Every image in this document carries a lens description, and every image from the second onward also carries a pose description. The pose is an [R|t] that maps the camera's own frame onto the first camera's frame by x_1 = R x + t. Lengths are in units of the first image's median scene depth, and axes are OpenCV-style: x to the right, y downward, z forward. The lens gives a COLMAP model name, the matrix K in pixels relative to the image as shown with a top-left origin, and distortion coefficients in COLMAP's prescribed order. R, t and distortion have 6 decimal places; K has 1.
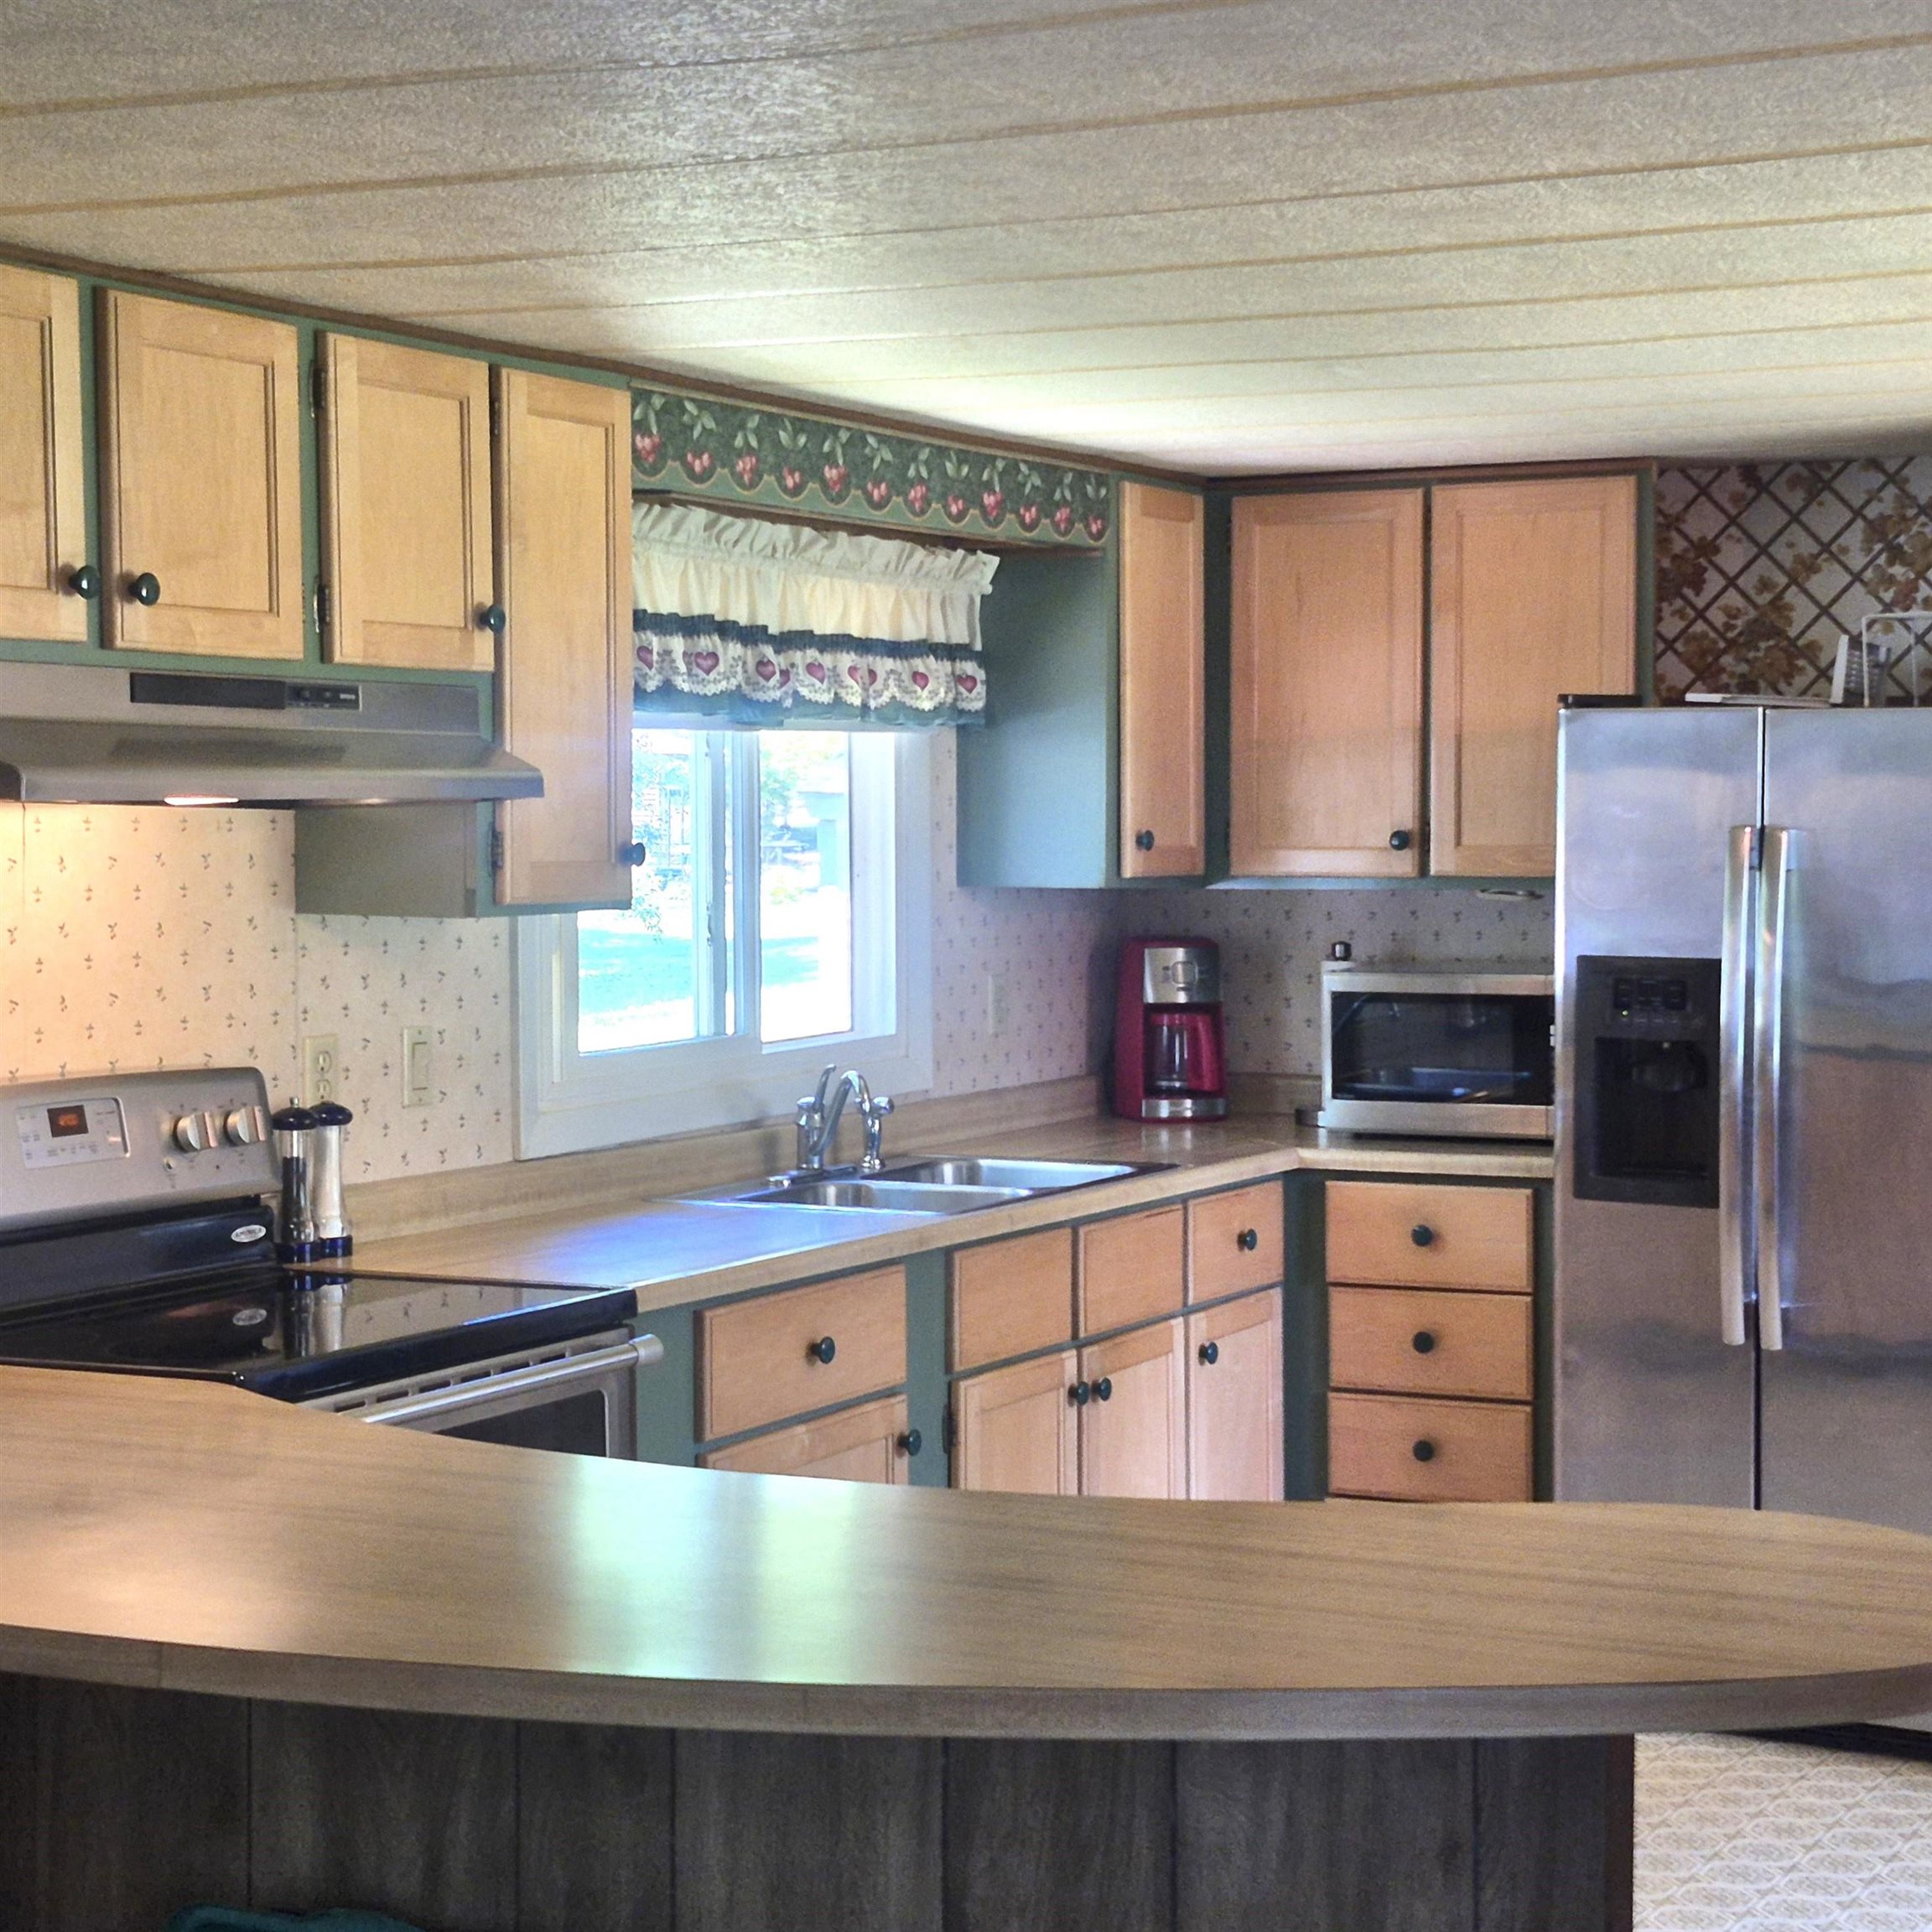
lens RADIAL K [[3481.9, 0, 1113.3], [0, 3481.9, 968.7], [0, 0, 1]] dist [0.136691, 0.067170]
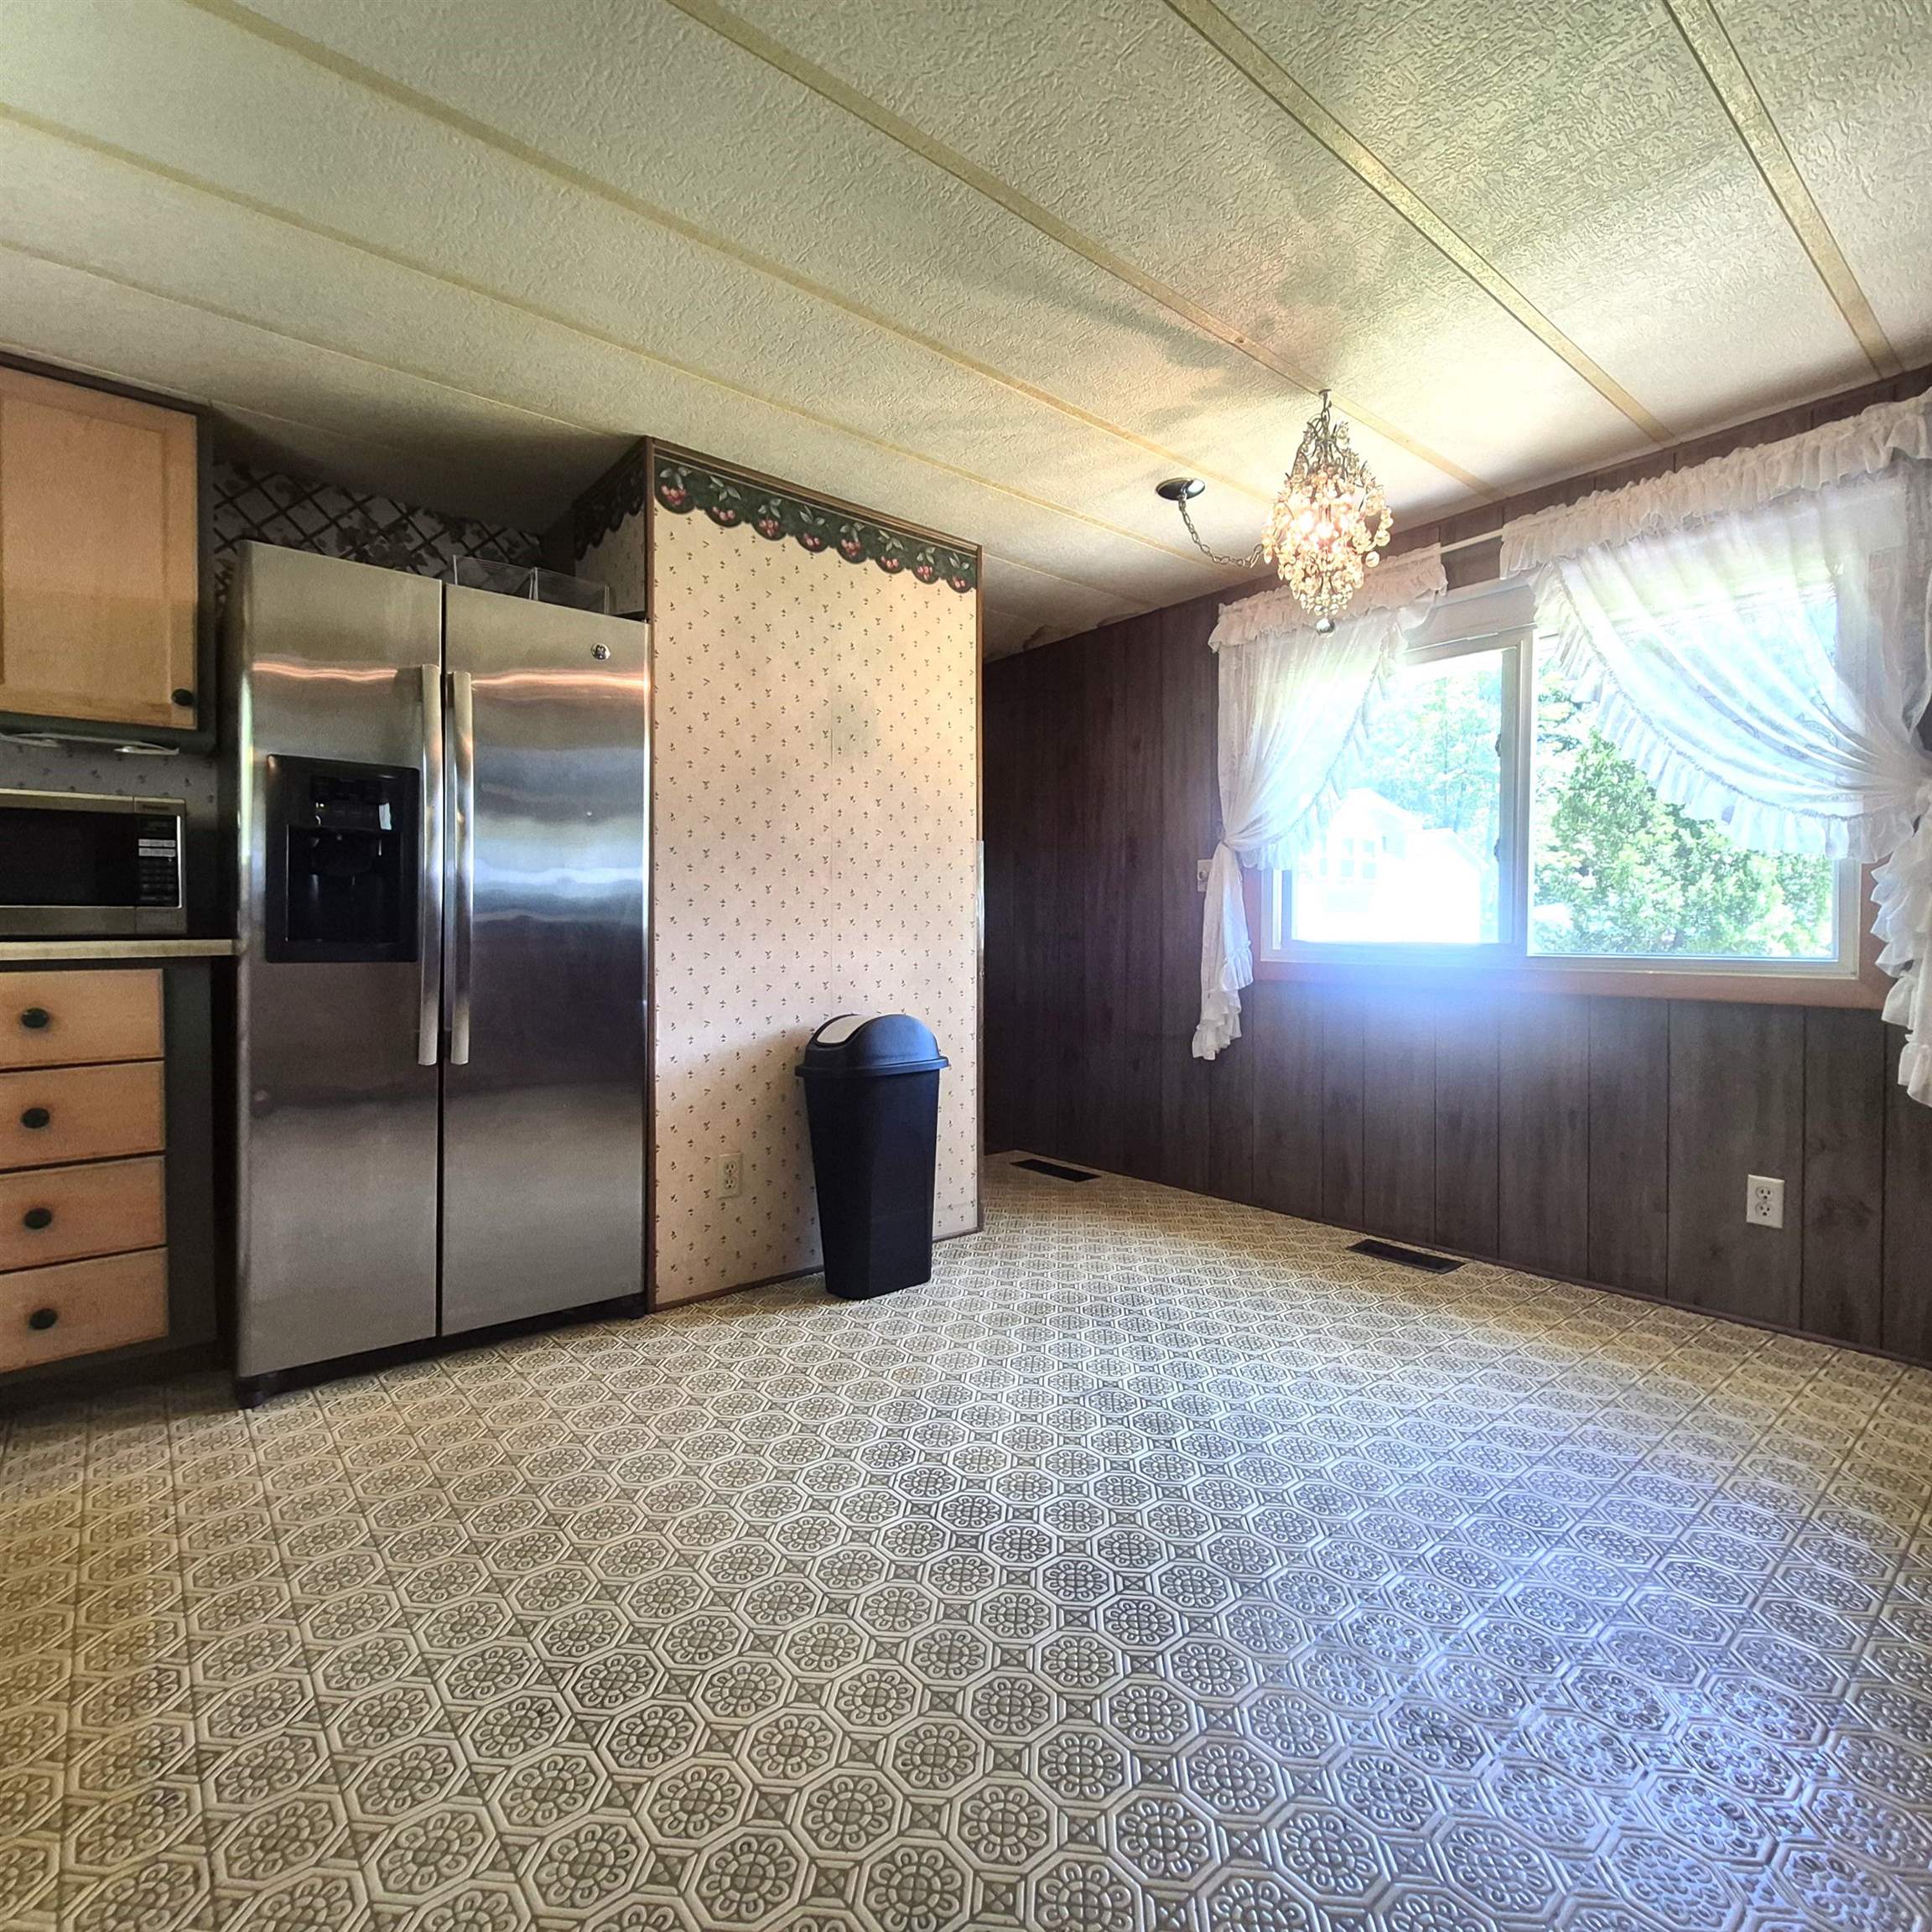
lens RADIAL K [[1007.8, 0, 977.9], [0, 1007.8, 945.4], [0, 0, 1]] dist [0.001500, -0.000897]
pose [[0.397914, -0.012652, 0.917336, -0.084537], [0.037923, 0.999277, -0.002668, 0.070010], [-0.916639, 0.035849, 0.398106, 0.648614]]
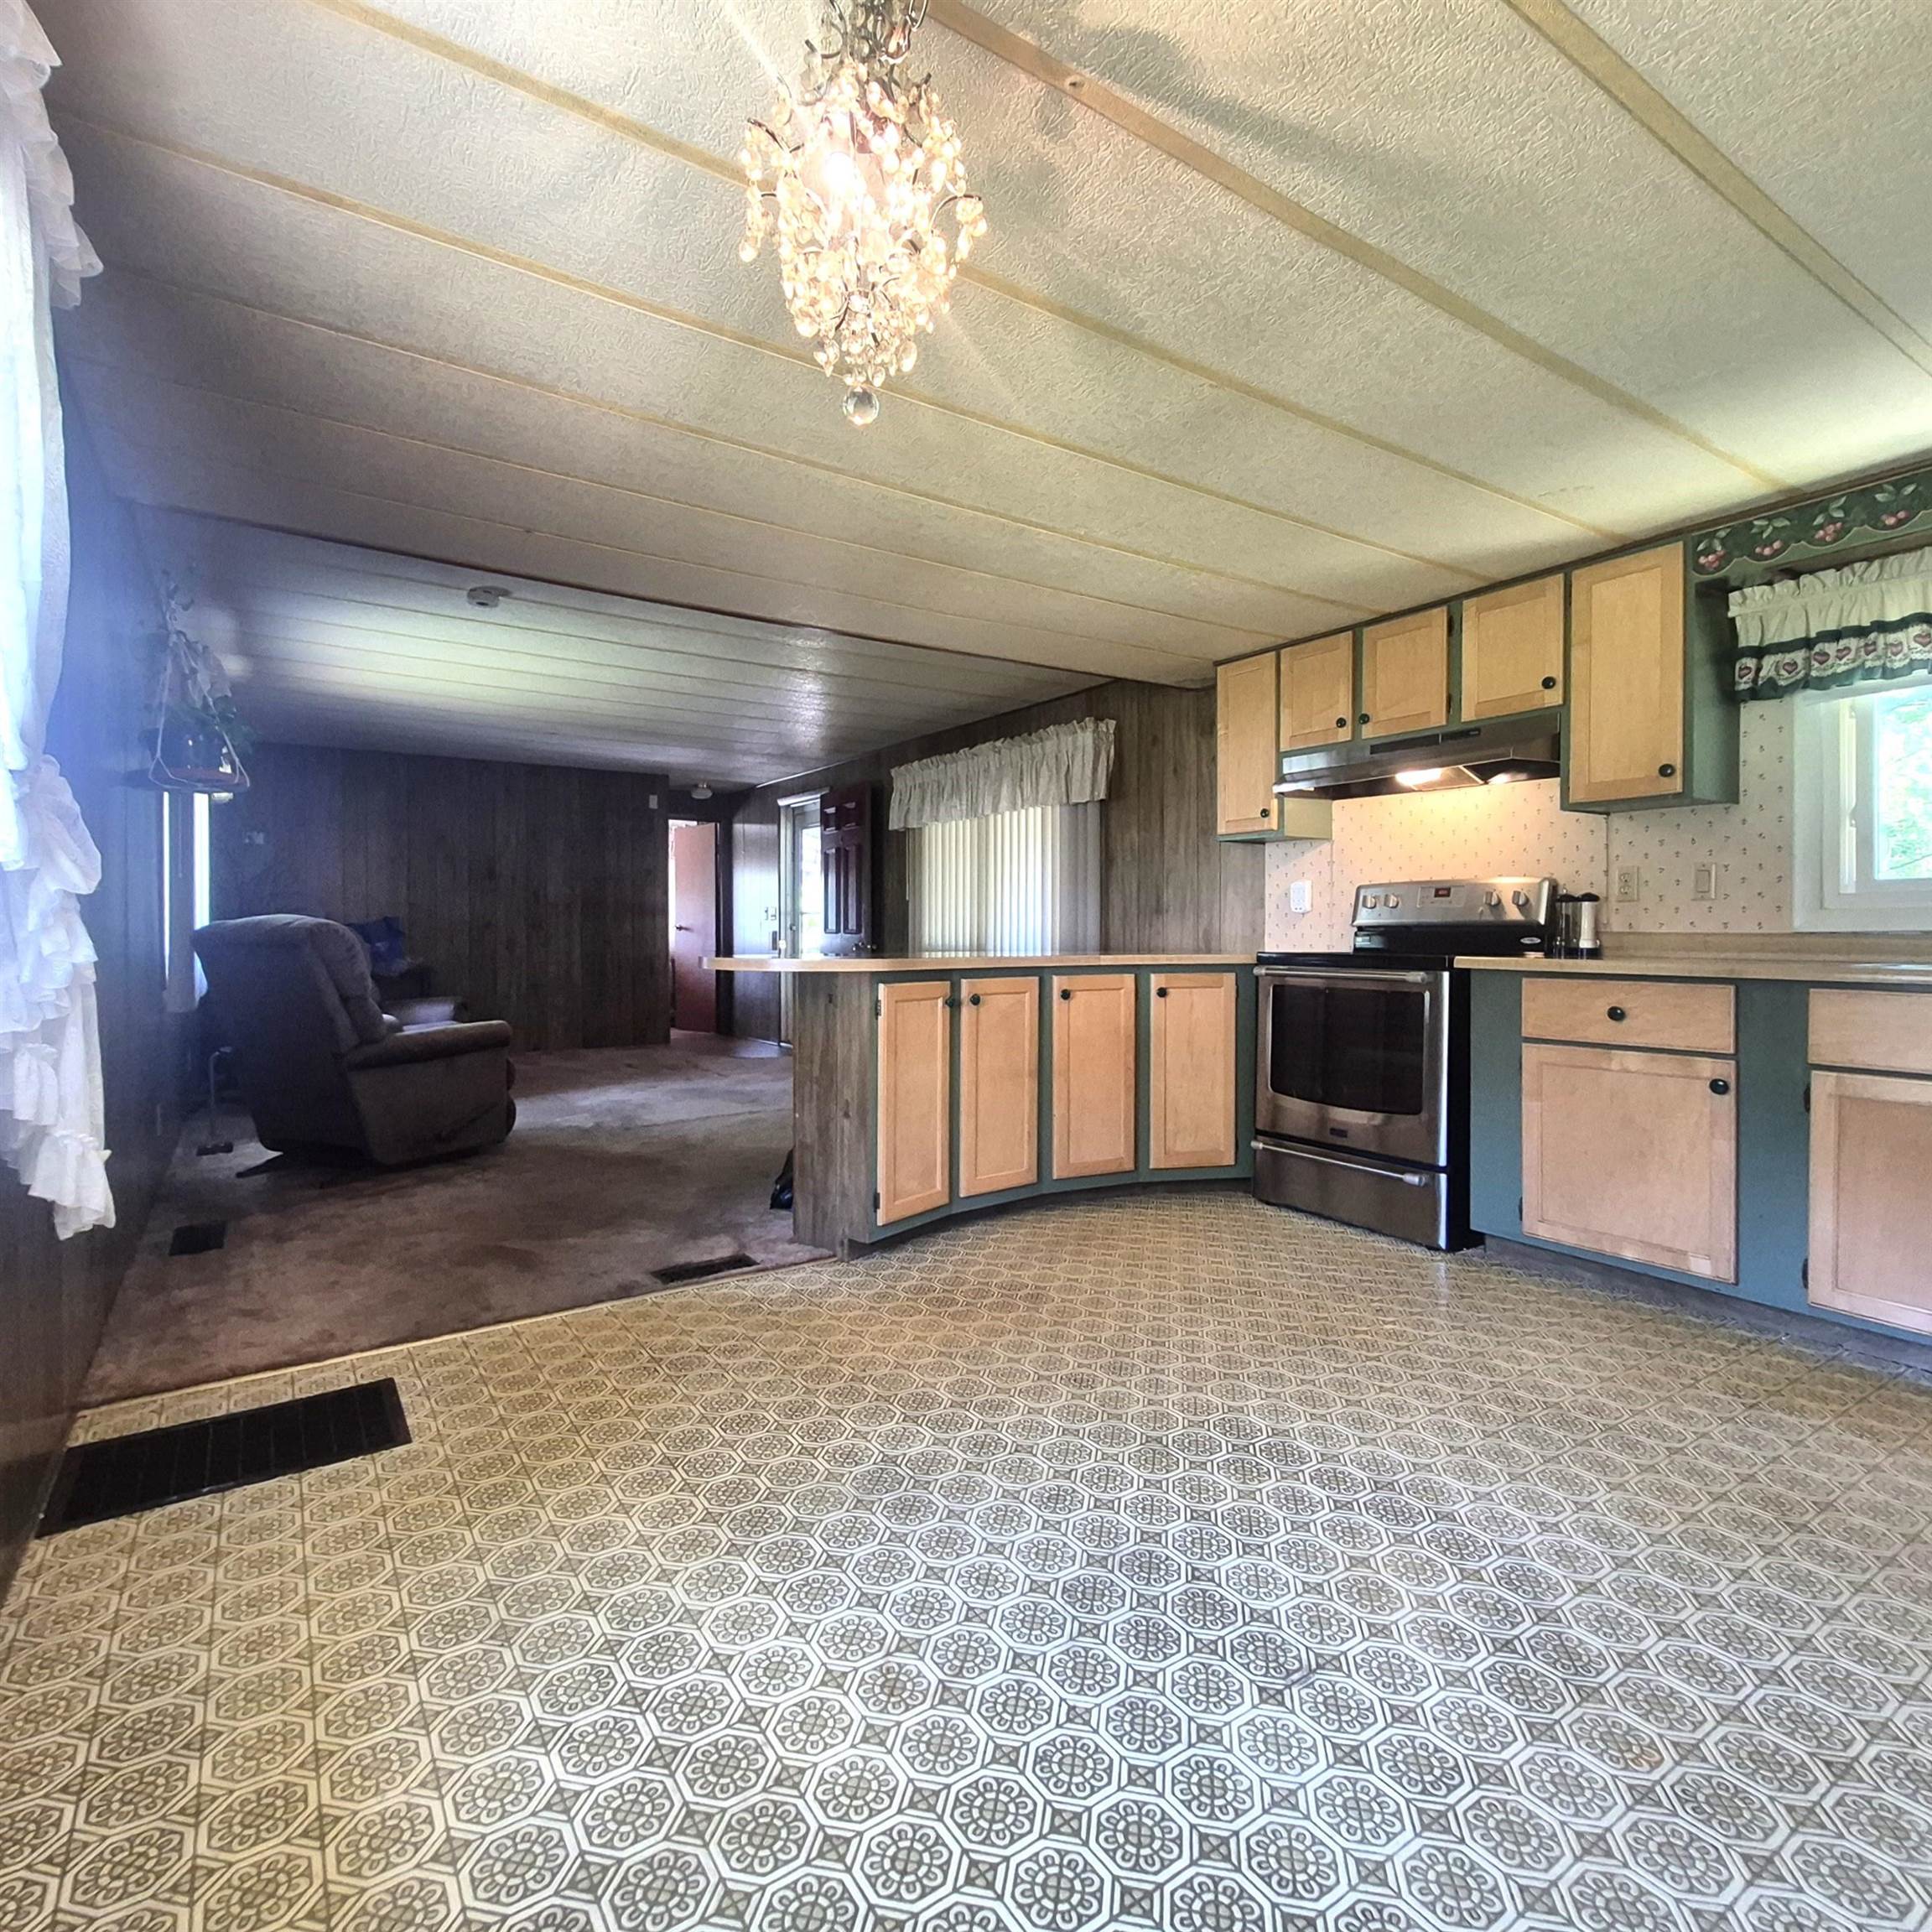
lens RADIAL K [[1064.8, 0, 982.9], [0, 1064.8, 939.0], [0, 0, 1]] dist [0.012770, -0.011508]
pose [[-0.484861, 0.005672, -0.874573, 0.504407], [-0.036017, 0.999001, 0.026447, 0.052997], [0.873849, 0.044323, -0.484172, 0.806621]]
